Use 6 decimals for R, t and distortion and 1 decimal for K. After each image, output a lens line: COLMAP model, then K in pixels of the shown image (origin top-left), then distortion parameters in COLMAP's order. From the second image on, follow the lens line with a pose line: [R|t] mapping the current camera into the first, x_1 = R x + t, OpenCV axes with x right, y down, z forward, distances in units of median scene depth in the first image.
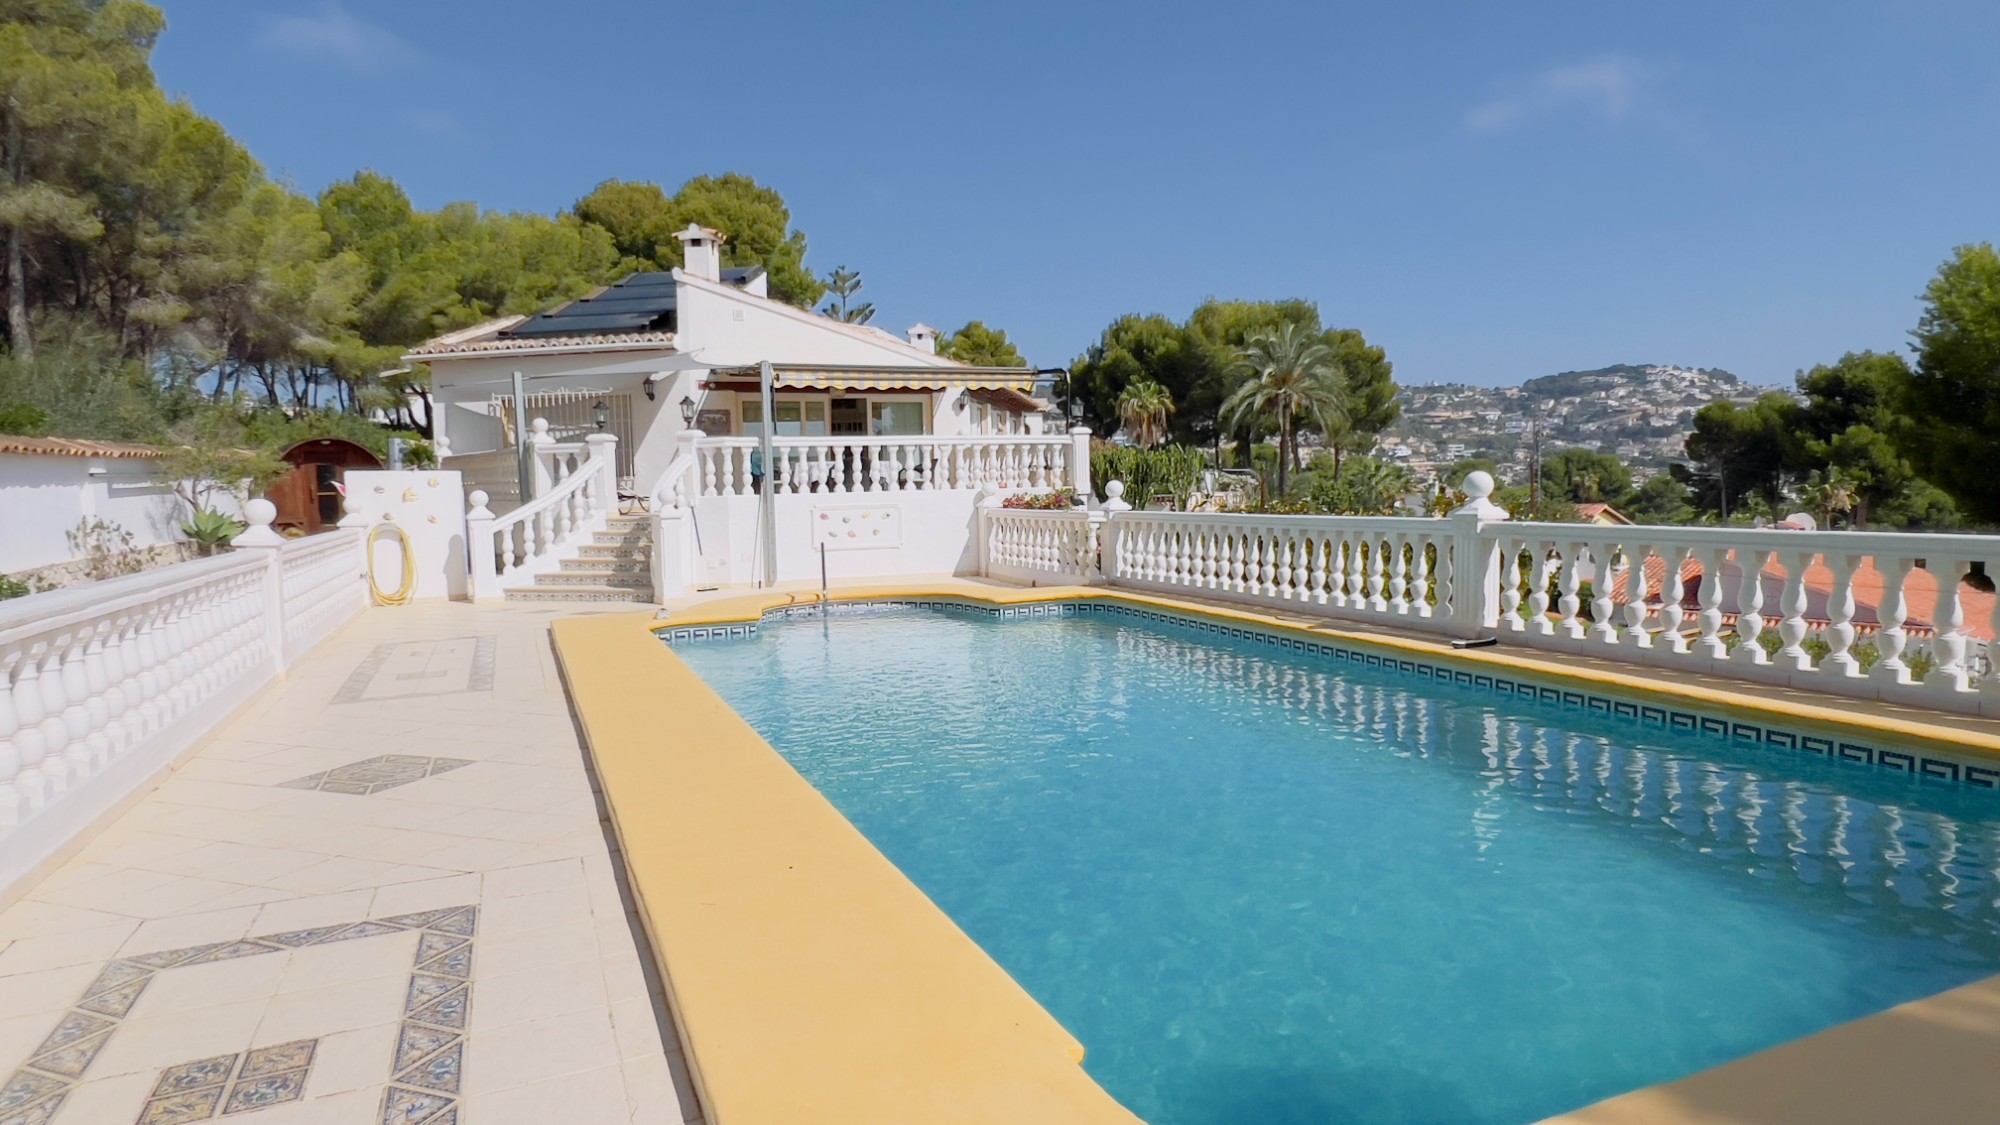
lens RADIAL K [[1145.0, 0, 998.5], [0, 1145.0, 568.8], [0, 0, 1]] dist [-0.008249, 0.000487]
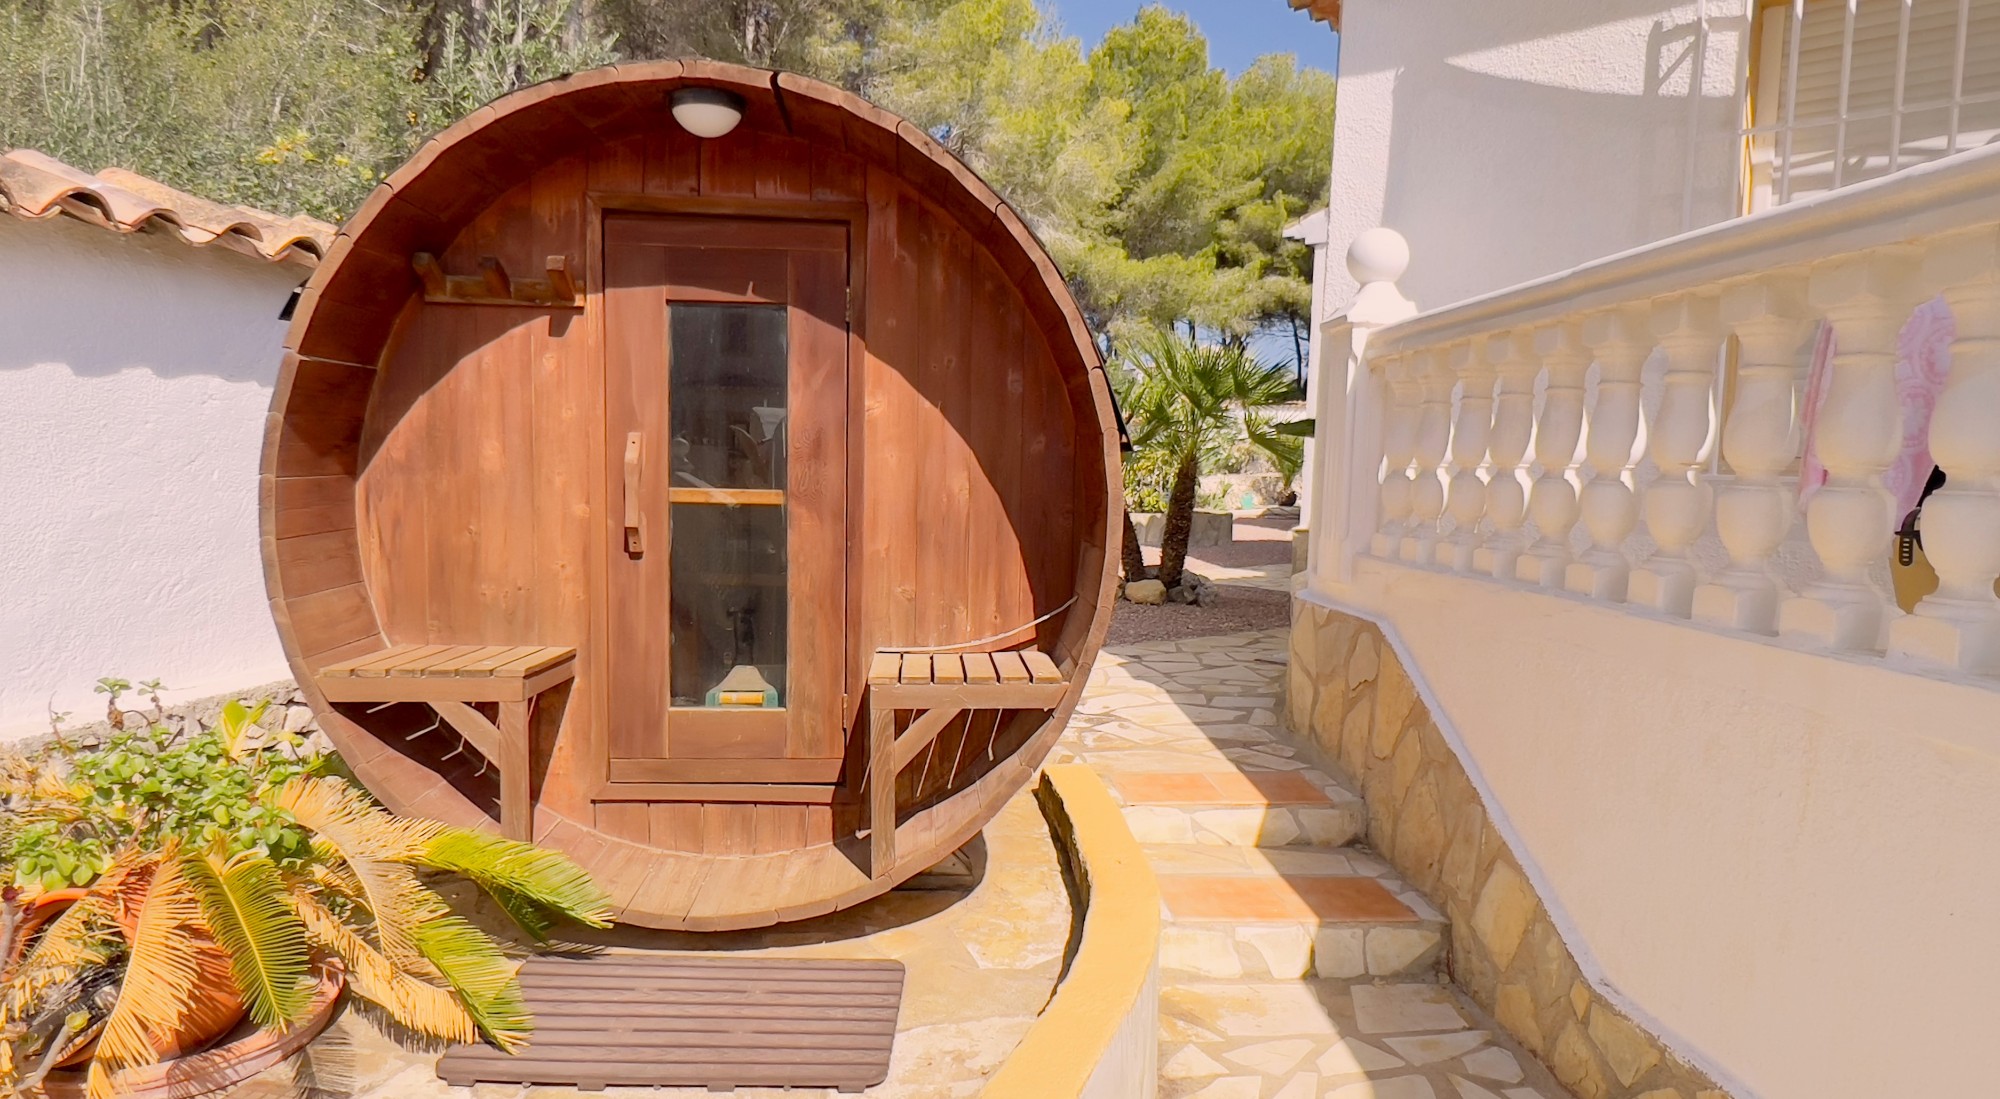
lens RADIAL K [[1051.8, 0, 1000.0], [0, 1051.8, 549.5], [0, 0, 1]] dist [0.000416, 0.000061]
pose [[0.810671, 0.092950, -0.578077, -0.233927], [-0.093715, 0.995188, 0.028596, -0.032454], [0.577954, 0.030993, 0.815481, 0.444204]]
